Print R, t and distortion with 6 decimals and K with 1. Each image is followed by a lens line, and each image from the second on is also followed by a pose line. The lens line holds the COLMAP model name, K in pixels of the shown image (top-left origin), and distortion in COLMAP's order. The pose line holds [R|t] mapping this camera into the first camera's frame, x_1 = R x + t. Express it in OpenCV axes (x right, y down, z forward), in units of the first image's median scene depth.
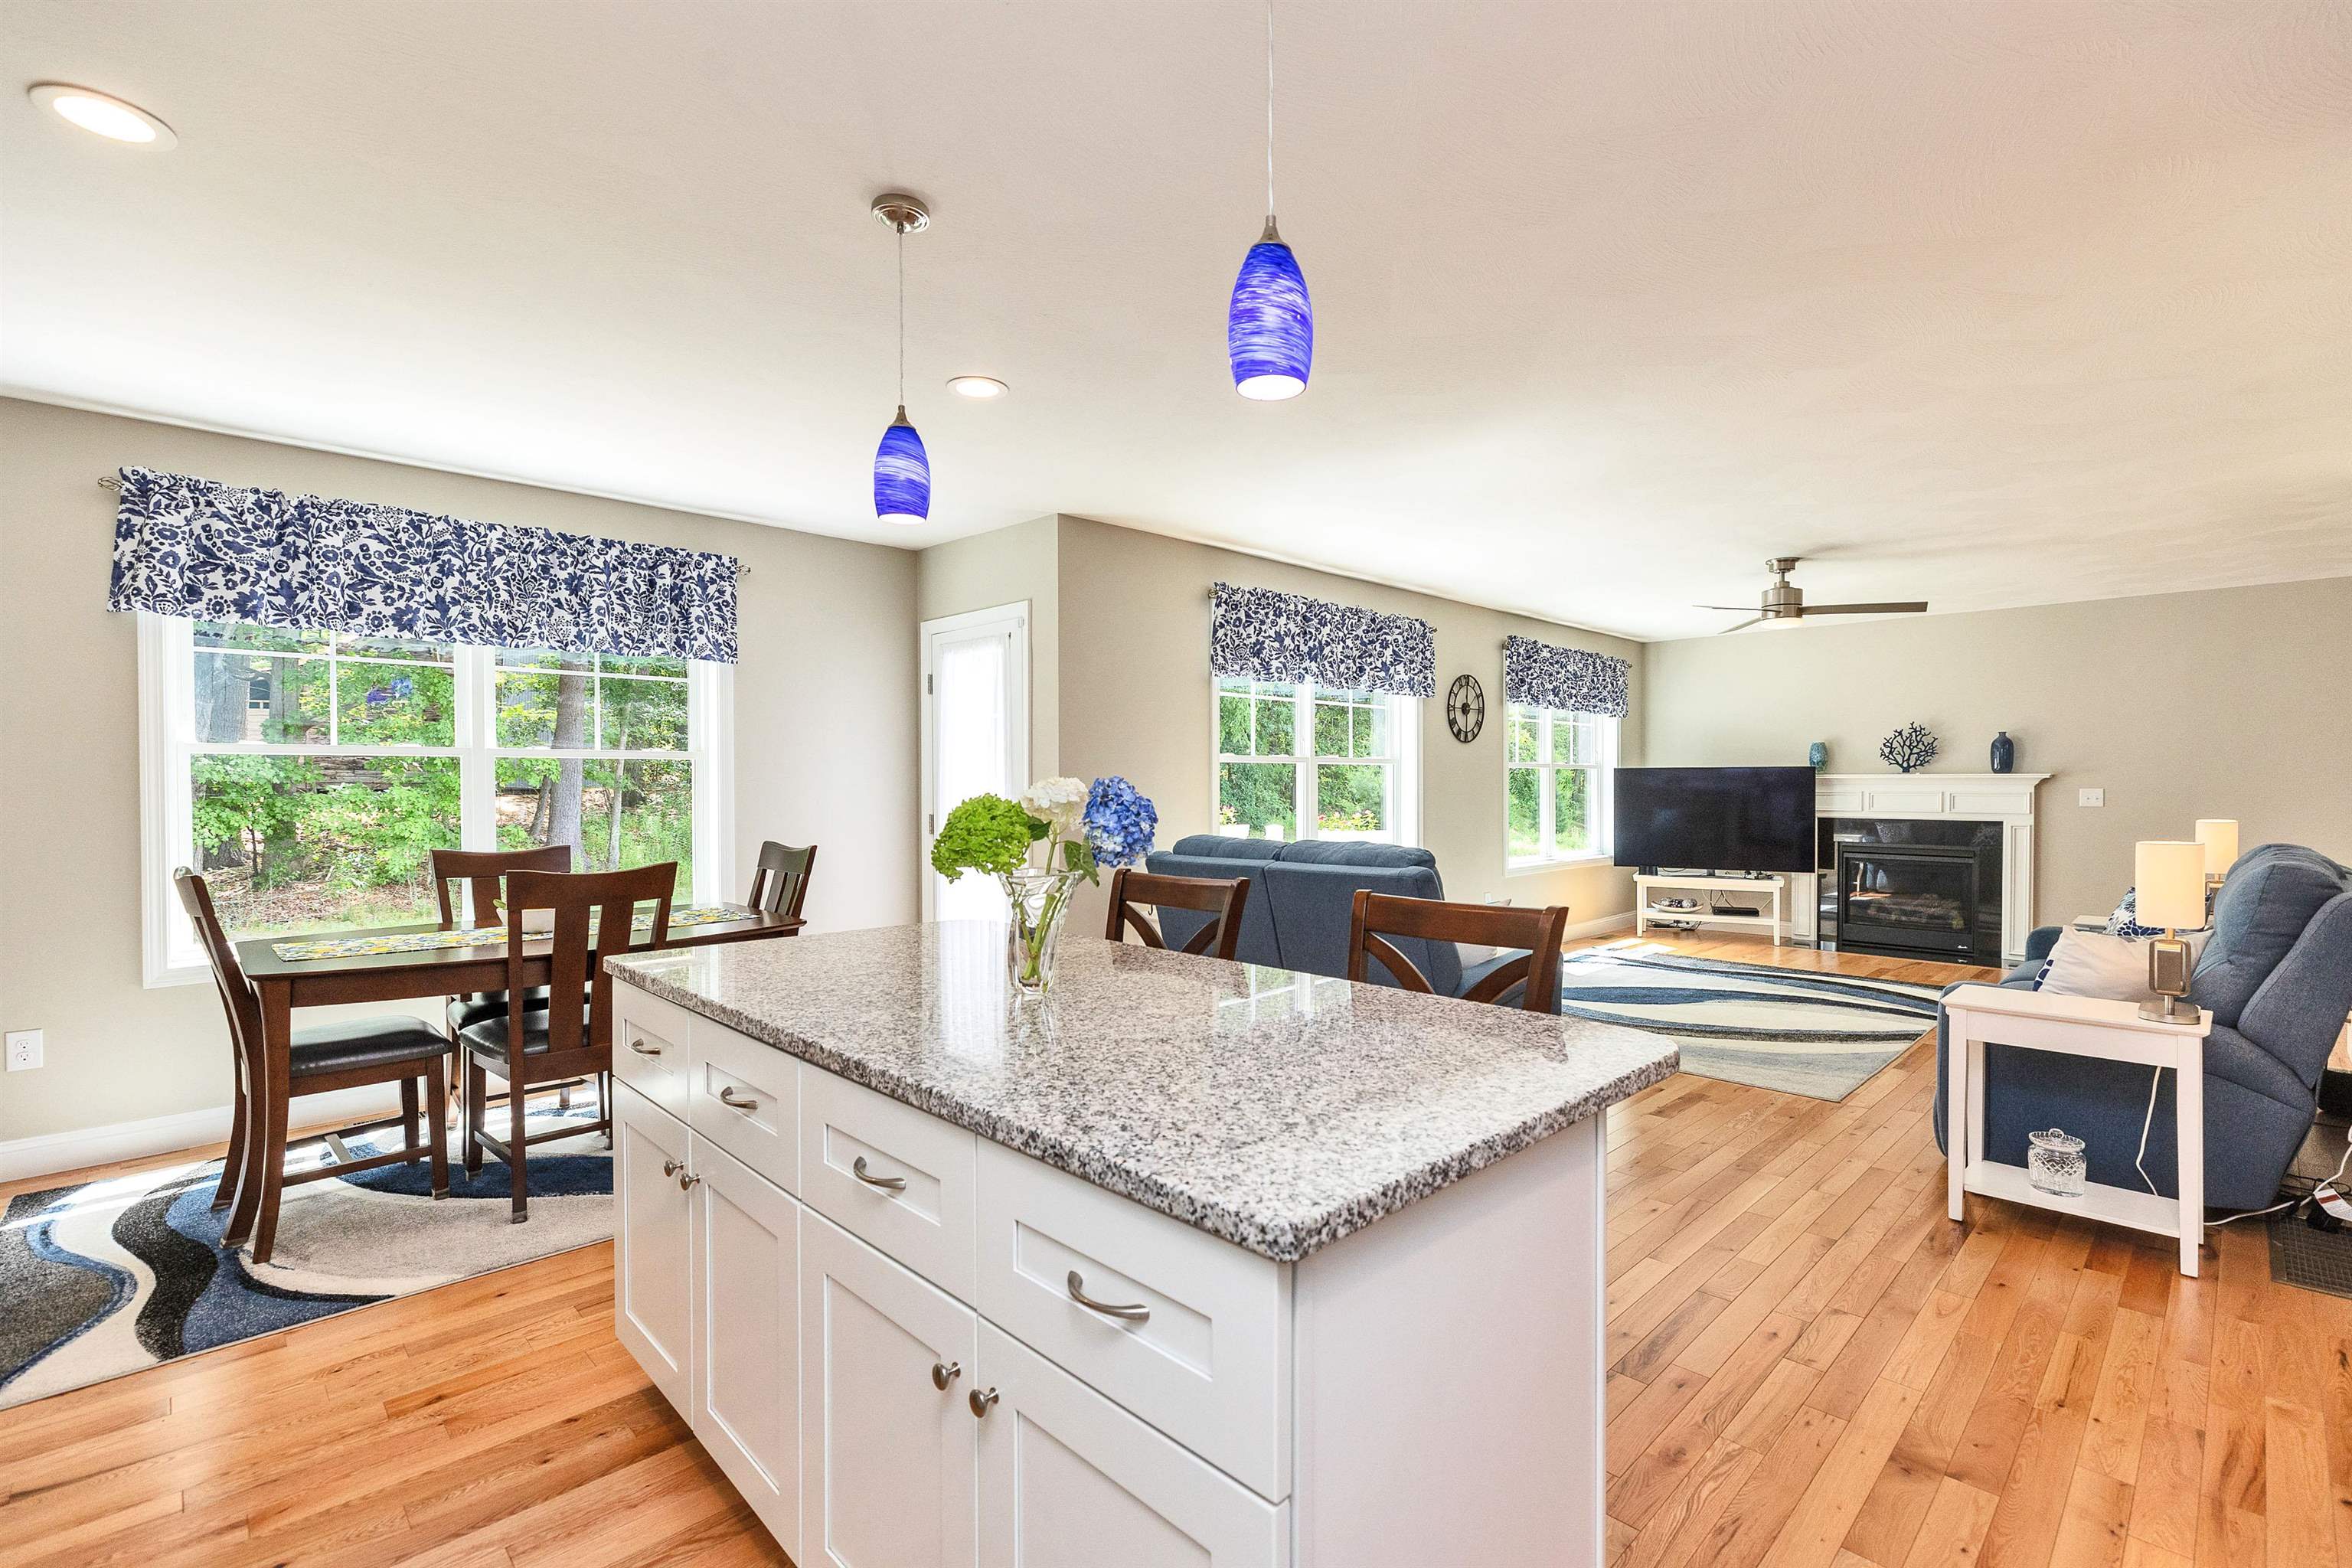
lens RADIAL K [[1060.3, 0, 1182.1], [0, 1060.3, 793.5], [0, 0, 1]] dist [0.001635, 0.000057]
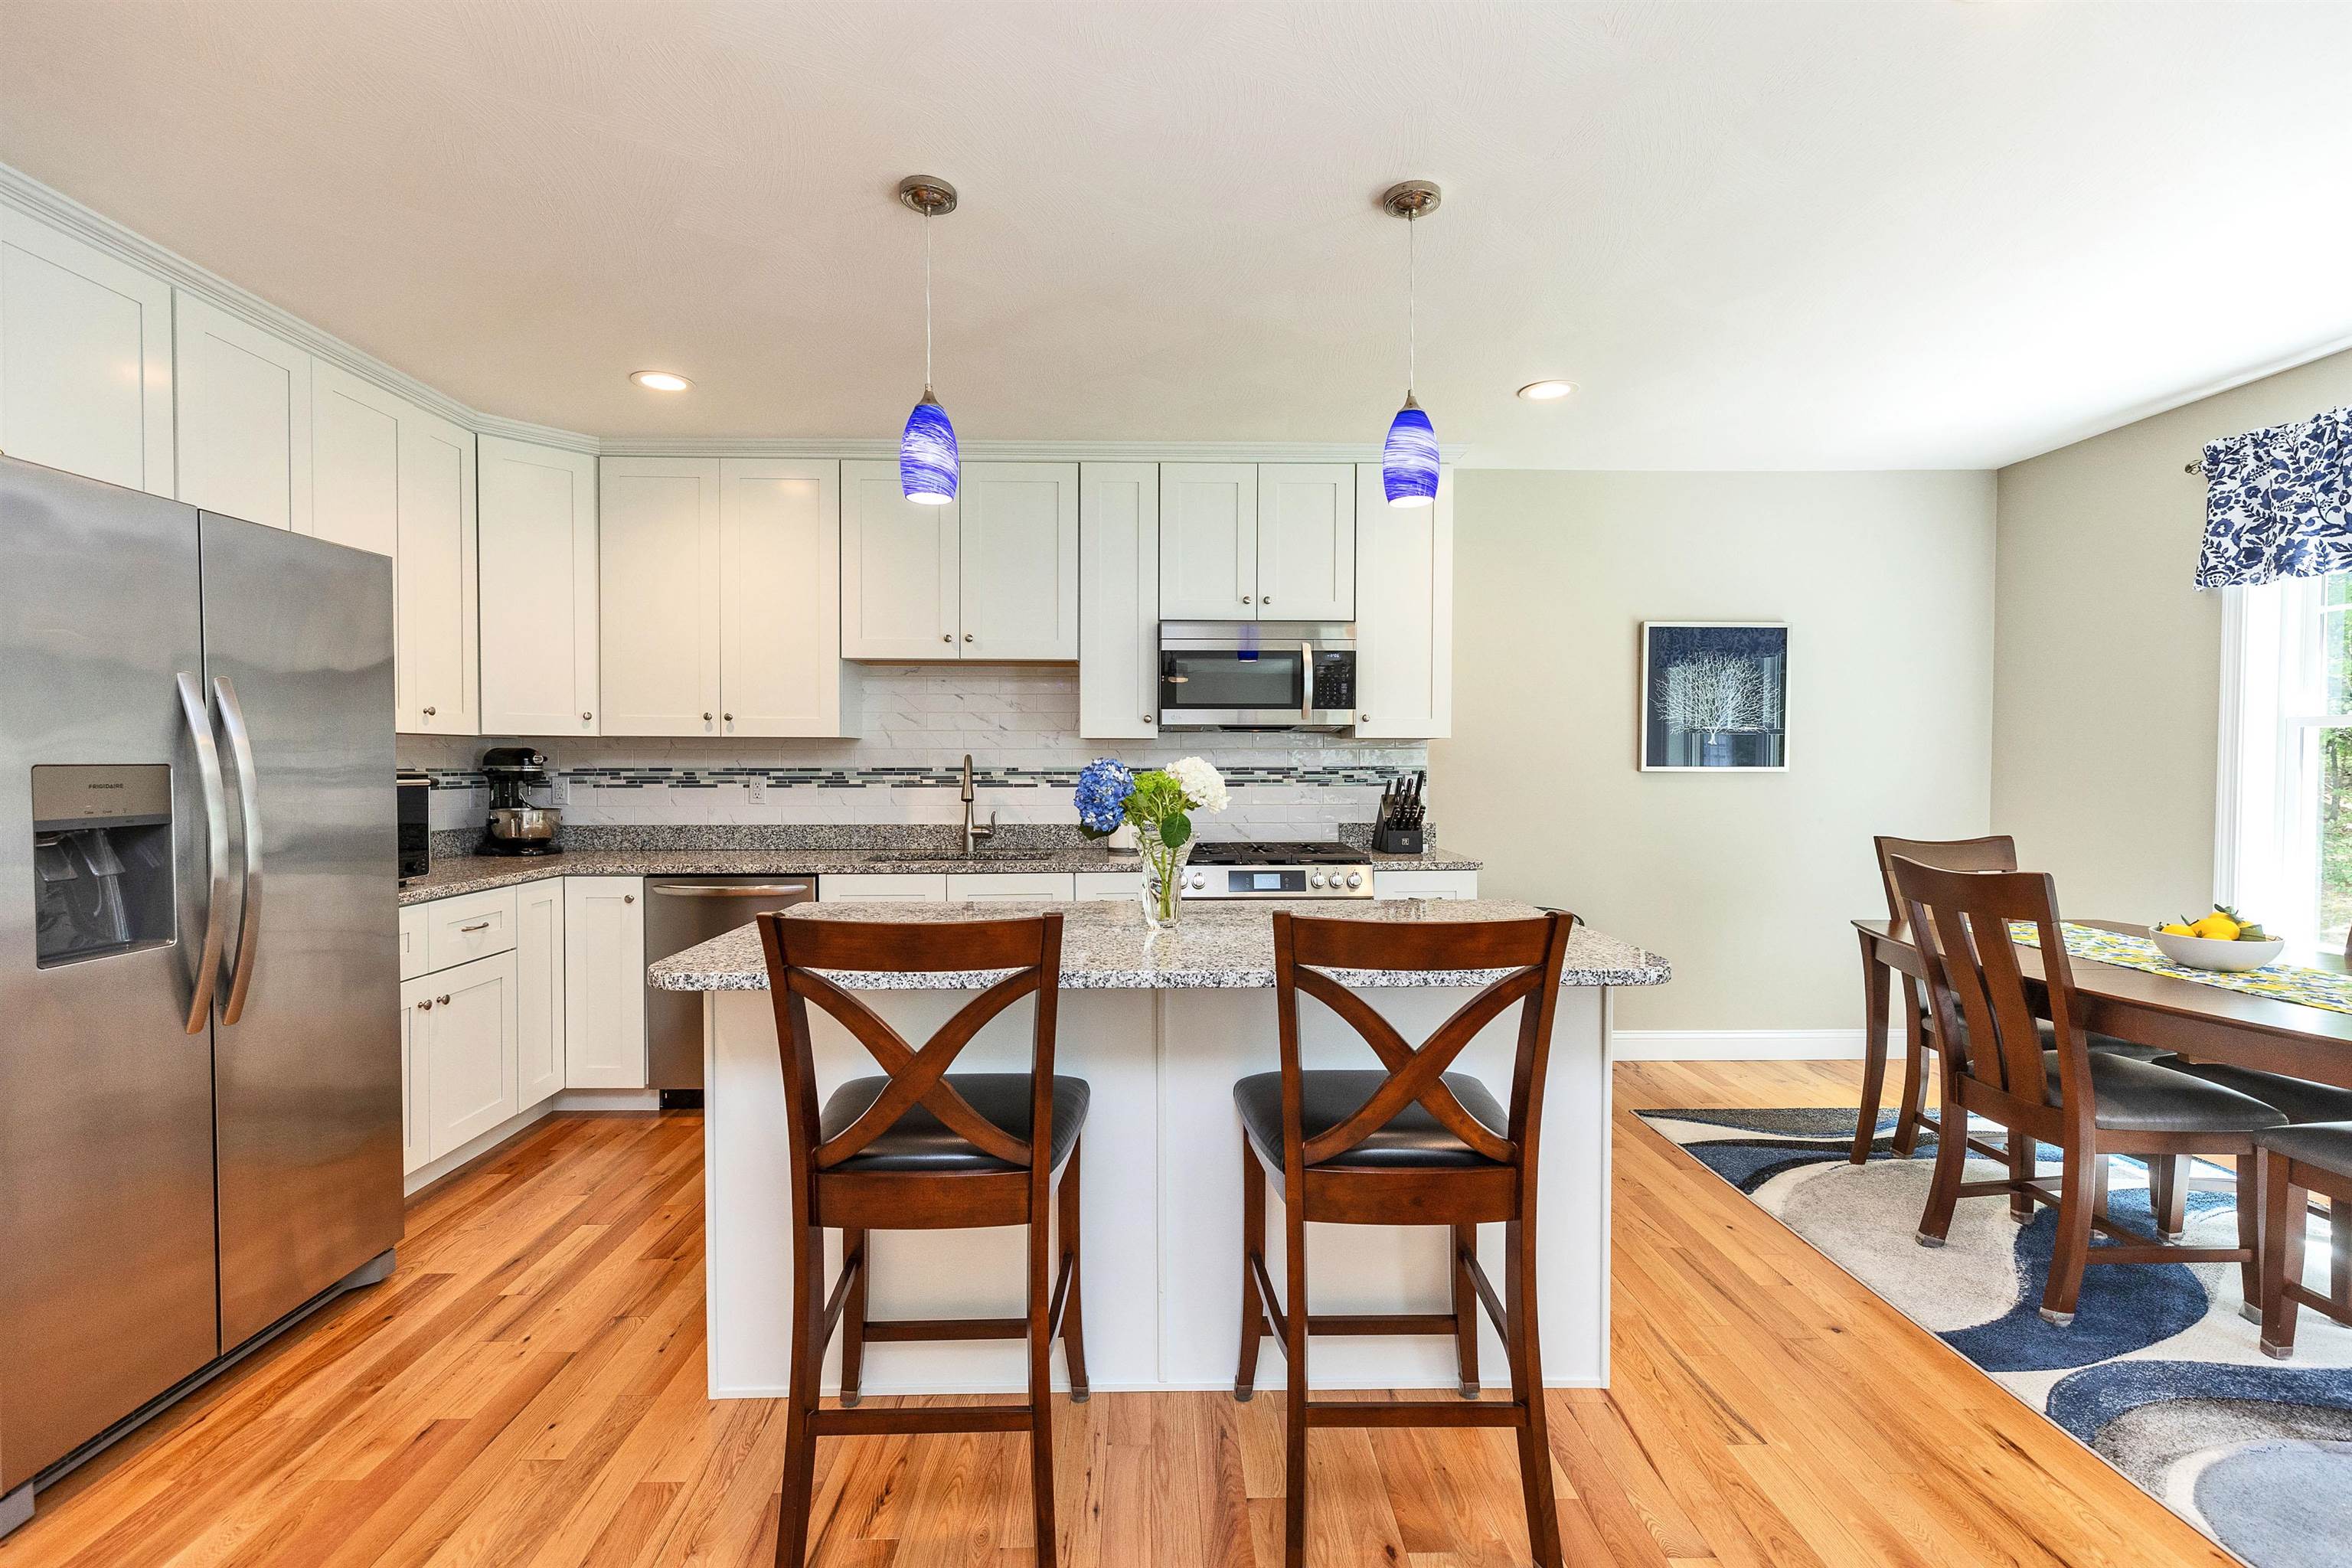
lens RADIAL K [[1037.1, 0, 1169.9], [0, 1037.1, 784.4], [0, 0, 1]] dist [0.000593, -0.000036]
pose [[-0.685599, 0.017087, -0.727779, 0.240457], [-0.009434, 0.999432, 0.032352, -0.006165], [0.727918, 0.029046, -0.685048, 0.592215]]
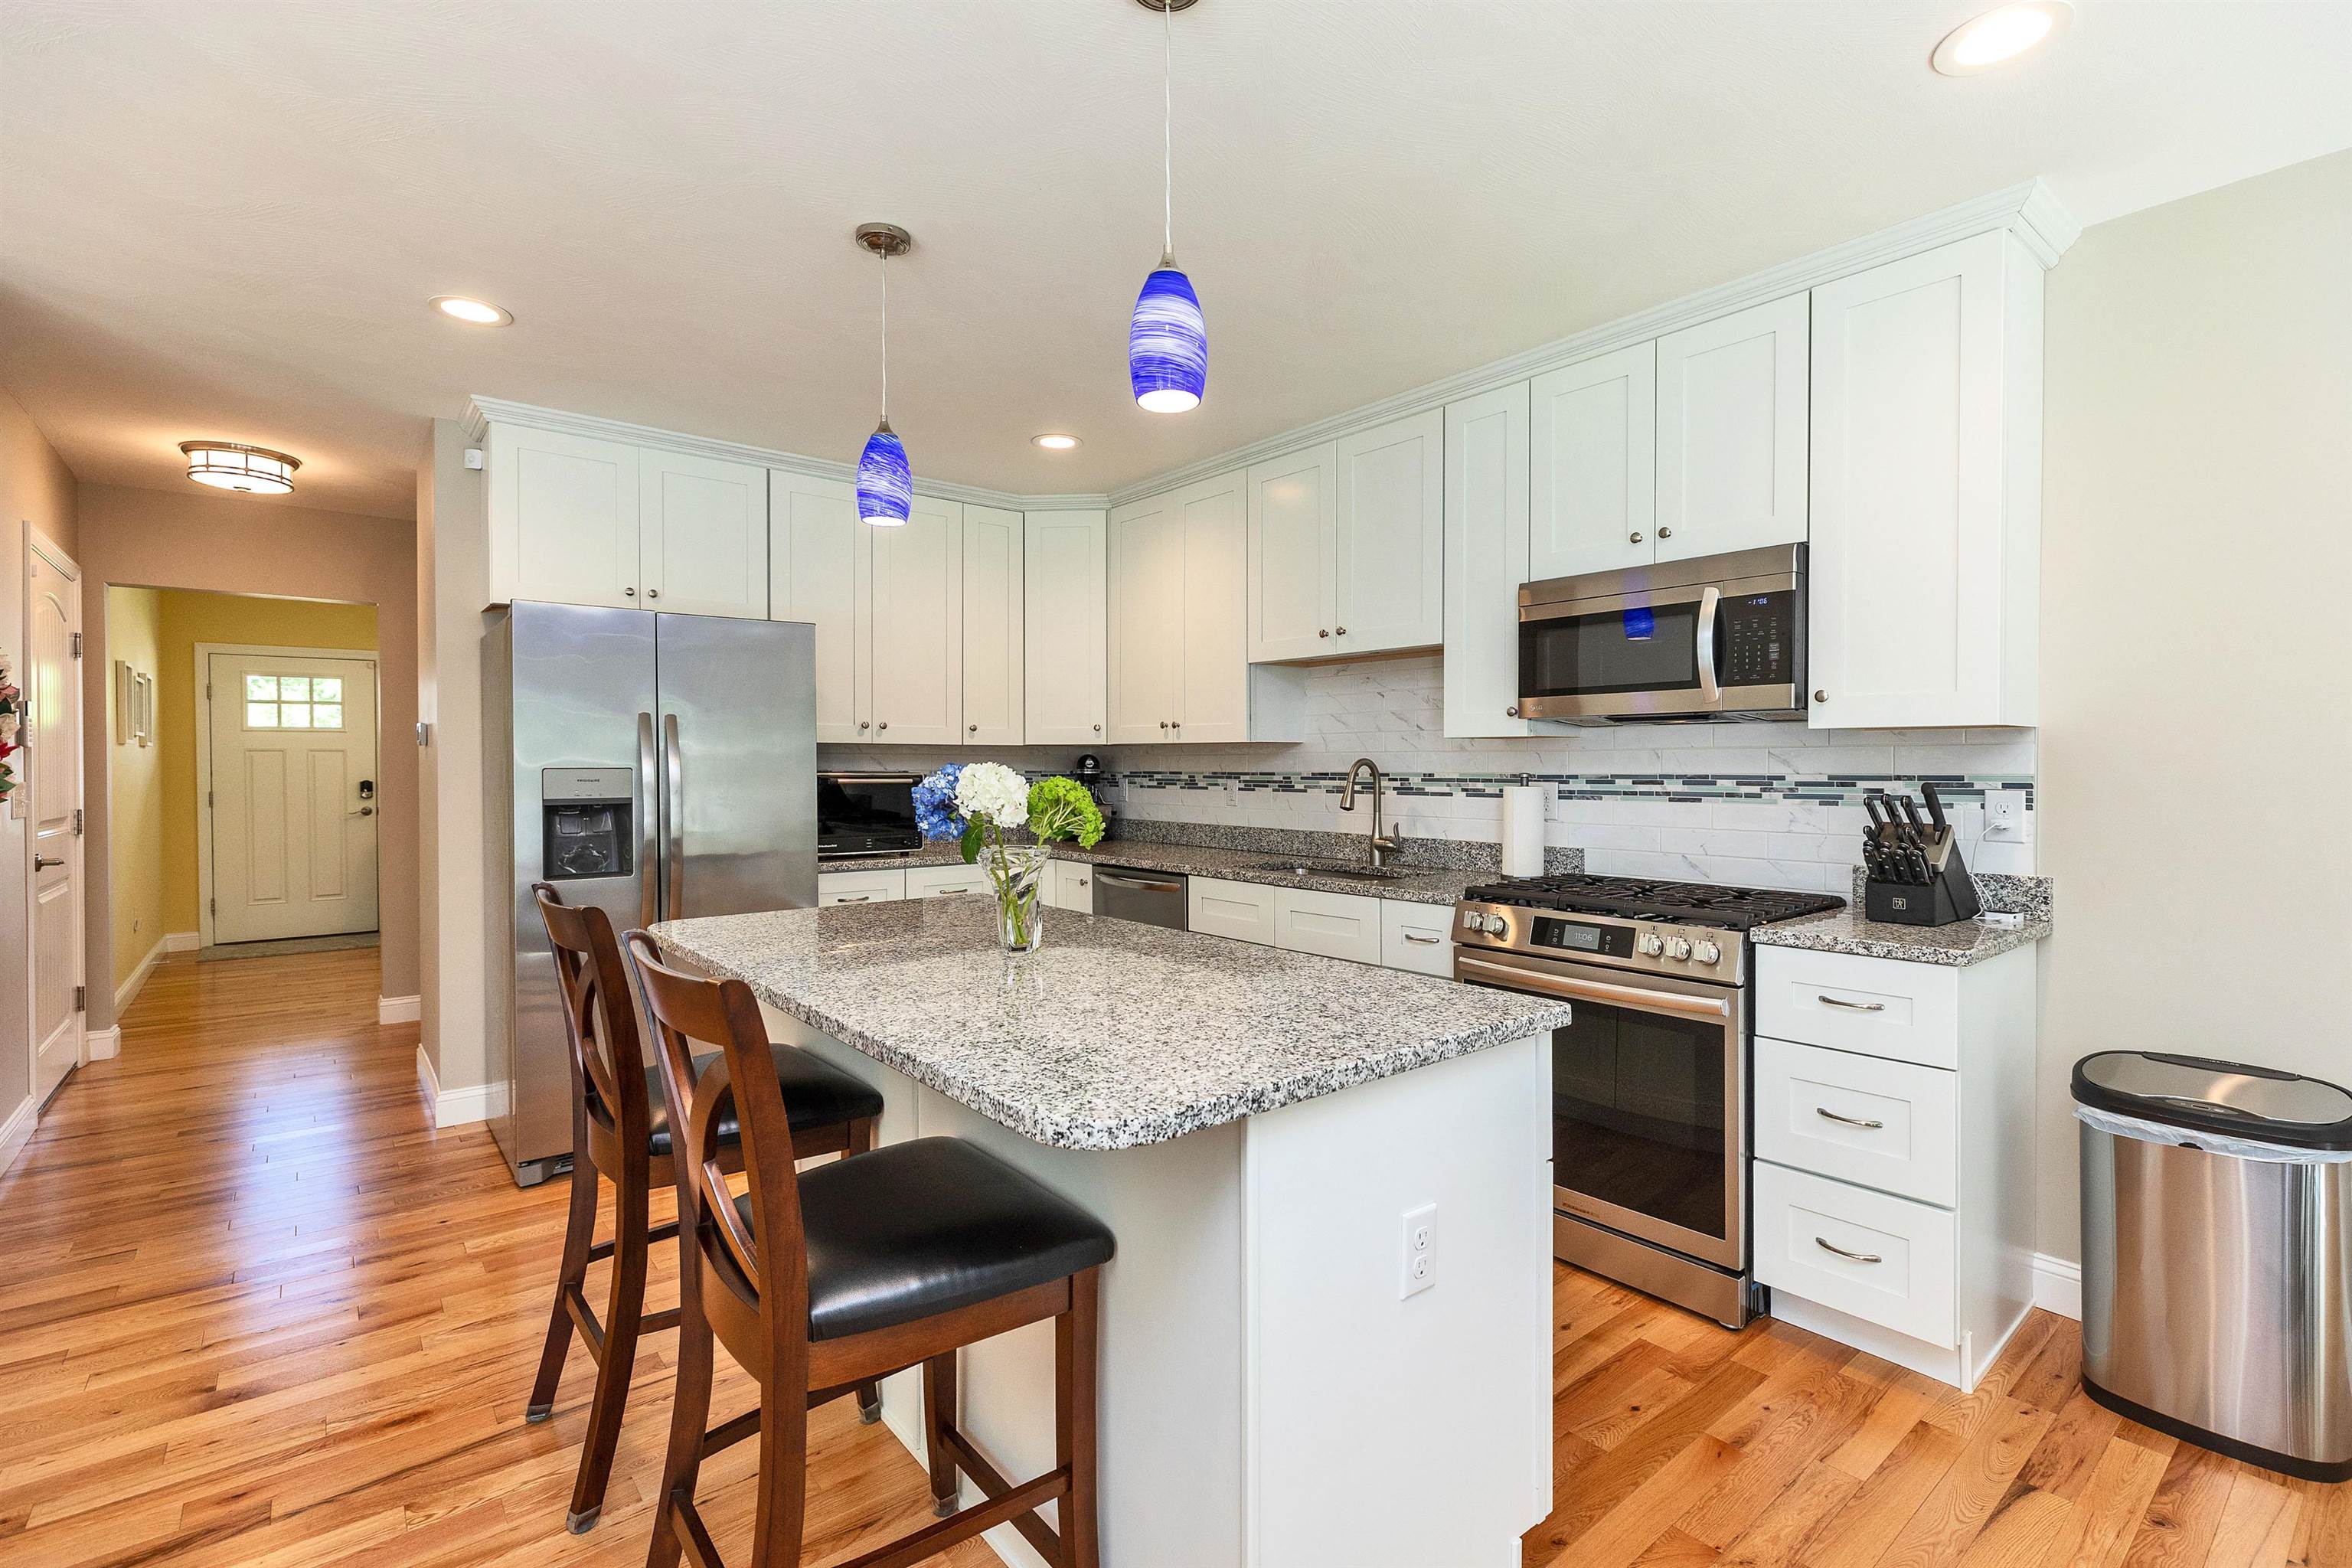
lens RADIAL K [[1065.6, 0, 1173.2], [0, 1065.6, 773.0], [0, 0, 1]] dist [0.000717, -0.000091]
pose [[-0.995522, 0.000093, 0.094528, -0.129221], [0.002163, 0.999760, 0.021792, -0.007869], [-0.094503, 0.021899, -0.995284, 0.673353]]
